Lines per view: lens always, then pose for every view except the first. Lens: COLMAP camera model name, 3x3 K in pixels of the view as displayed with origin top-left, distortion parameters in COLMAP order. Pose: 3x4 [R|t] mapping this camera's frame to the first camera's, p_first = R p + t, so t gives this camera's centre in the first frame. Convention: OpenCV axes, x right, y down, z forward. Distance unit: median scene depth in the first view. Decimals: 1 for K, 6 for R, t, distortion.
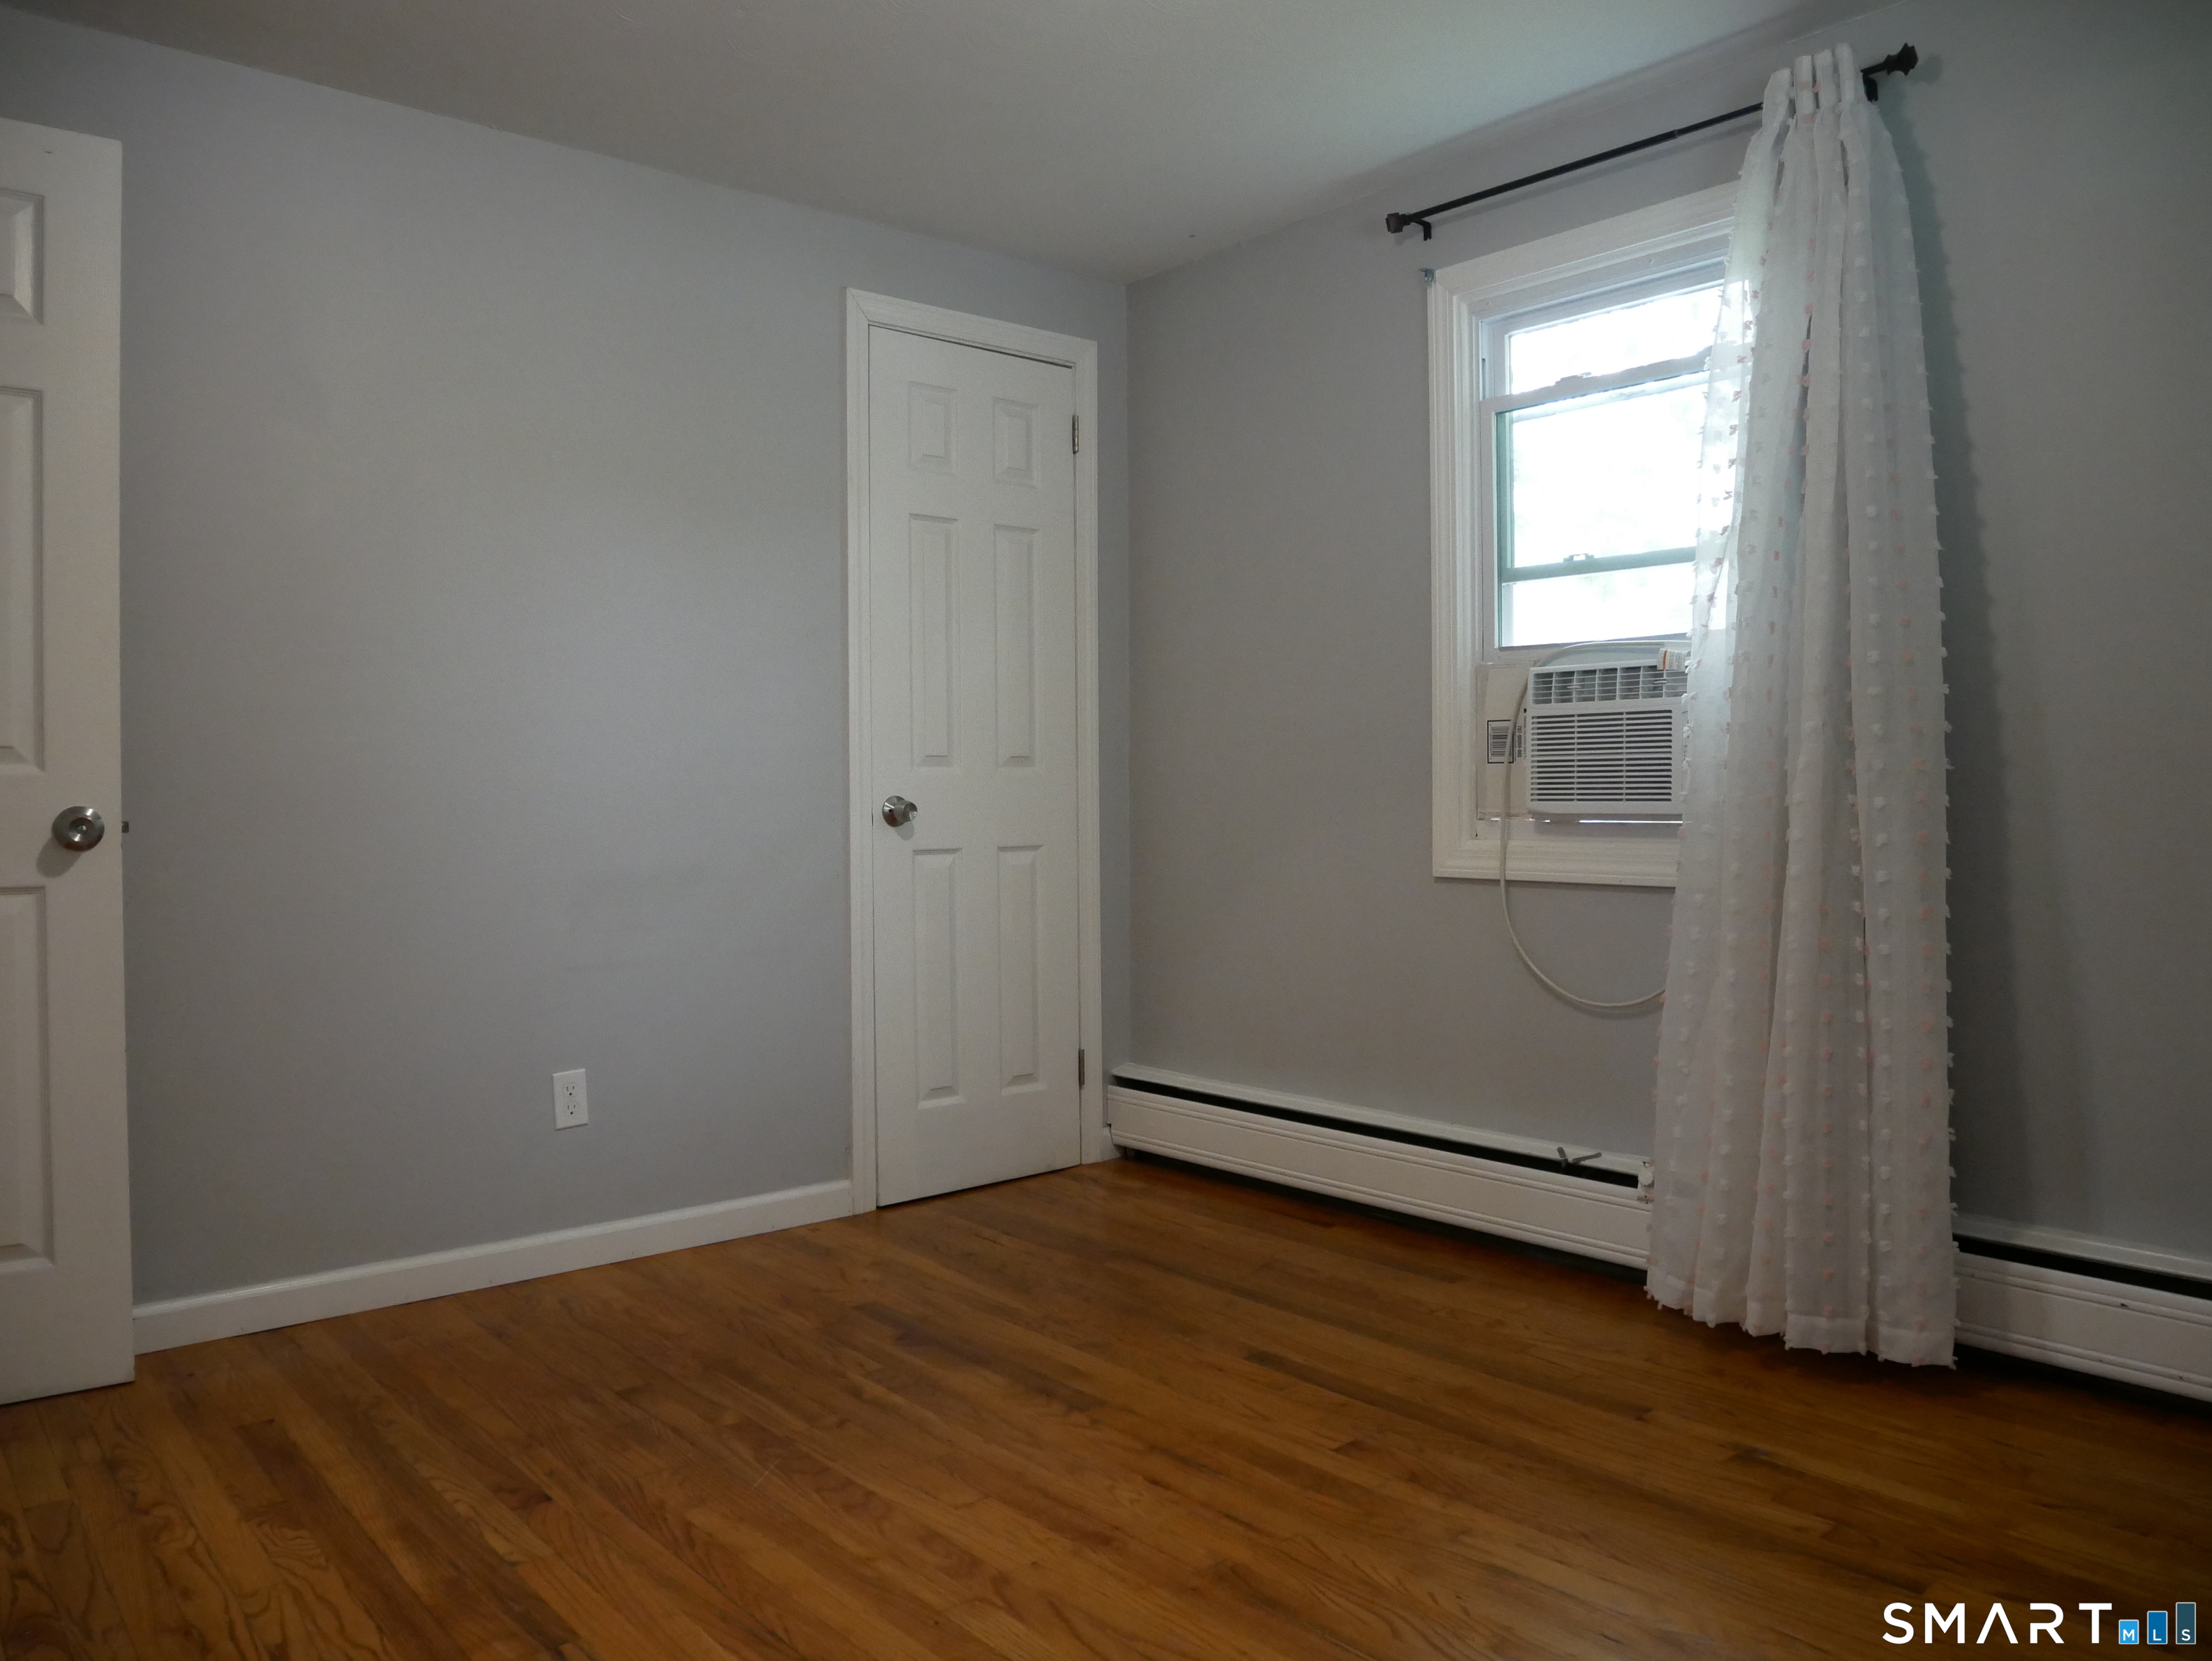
lens RADIAL K [[1584.4, 0, 1115.0], [0, 1584.4, 825.6], [0, 0, 1]] dist [-0.063523, 0.009177]
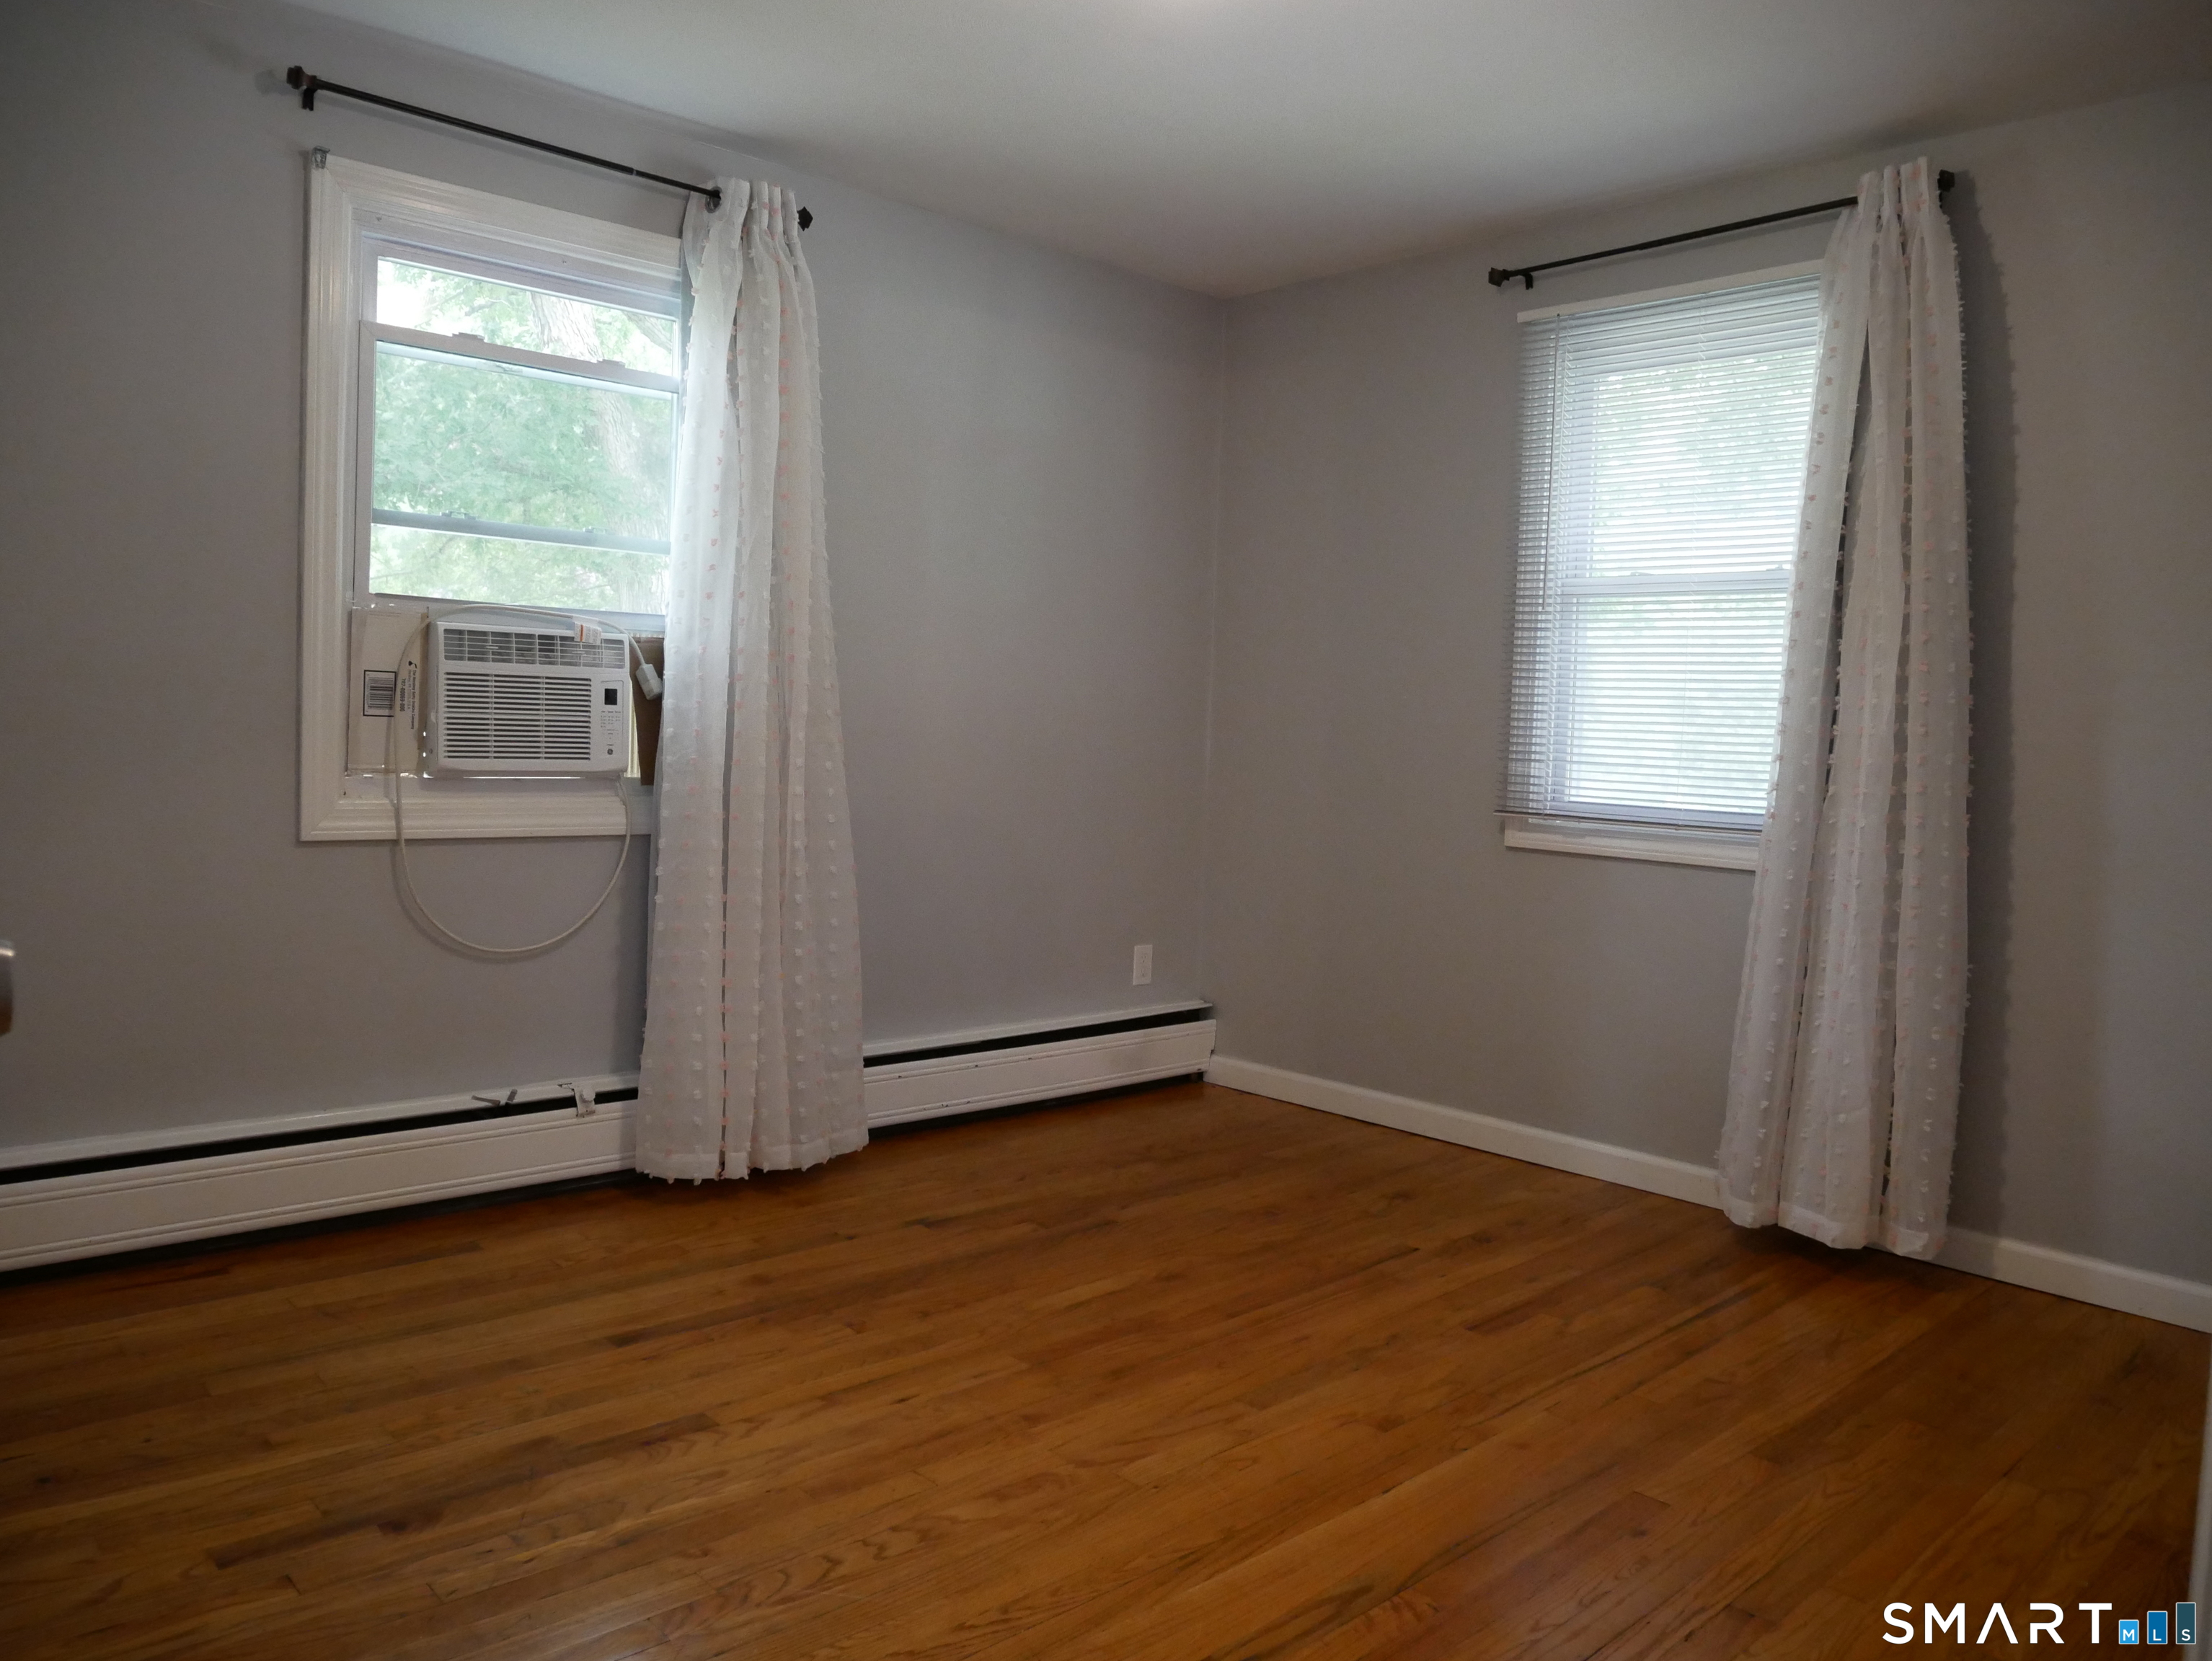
lens RADIAL K [[1584.4, 0, 1108.7], [0, 1584.4, 823.9], [0, 0, 1]] dist [-0.063523, 0.009177]
pose [[-0.022166, -0.059811, 0.997964, -0.778874], [-0.018975, 0.998054, 0.059395, -0.043527], [-0.999574, -0.017620, -0.023258, 0.646804]]
